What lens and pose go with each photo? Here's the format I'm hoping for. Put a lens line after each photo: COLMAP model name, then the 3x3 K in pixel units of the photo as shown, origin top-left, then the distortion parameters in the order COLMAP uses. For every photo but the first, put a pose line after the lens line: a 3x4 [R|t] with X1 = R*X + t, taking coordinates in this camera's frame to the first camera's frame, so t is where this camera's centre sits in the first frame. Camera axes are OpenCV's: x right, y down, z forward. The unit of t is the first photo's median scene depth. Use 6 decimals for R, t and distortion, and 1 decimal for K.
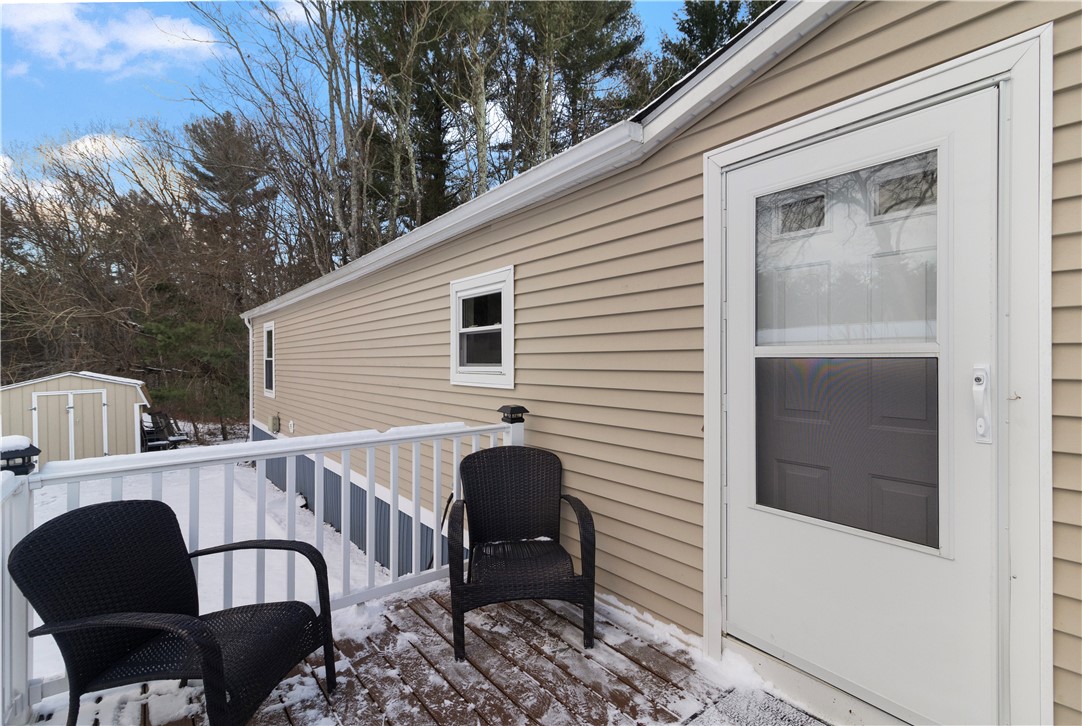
lens RADIAL K [[499.2, 0, 538.9], [0, 499.2, 361.3], [0, 0, 1]] dist [0.001211, 0.000098]
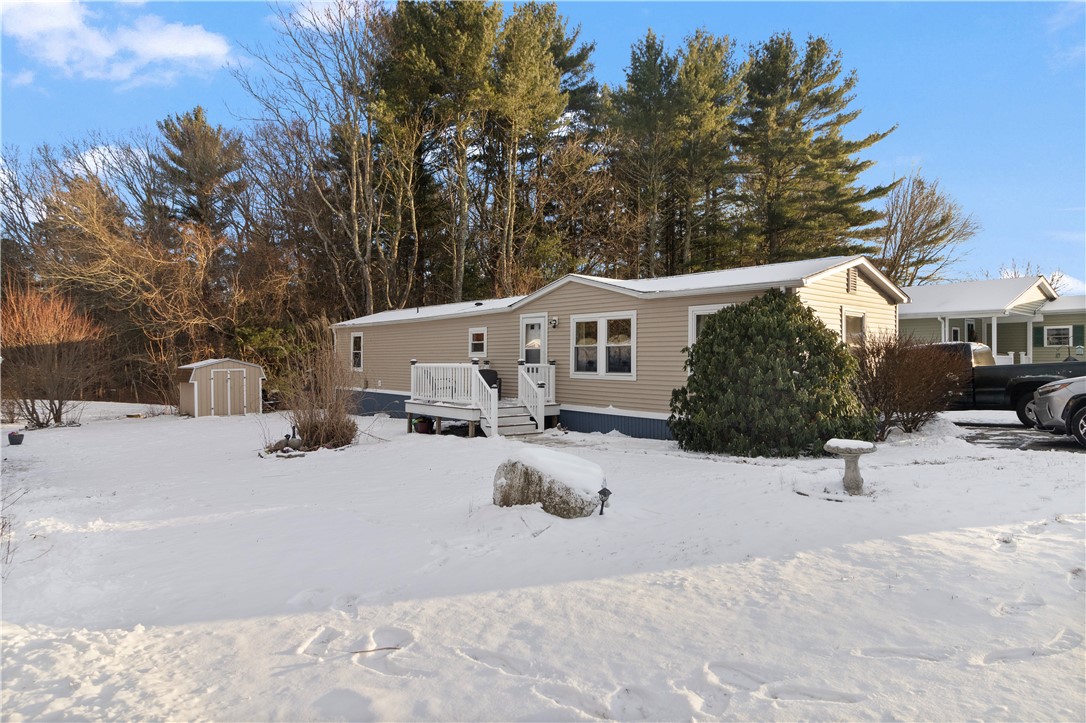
lens RADIAL K [[693.4, 0, 546.1], [0, 693.4, 361.5], [0, 0, 1]] dist [-0.000872, -0.000079]
pose [[0.999175, 0.009541, 0.039481, 0.075671], [-0.009263, 0.999931, -0.007200, 0.044866], [-0.039547, 0.006828, 0.999194, -1.668372]]
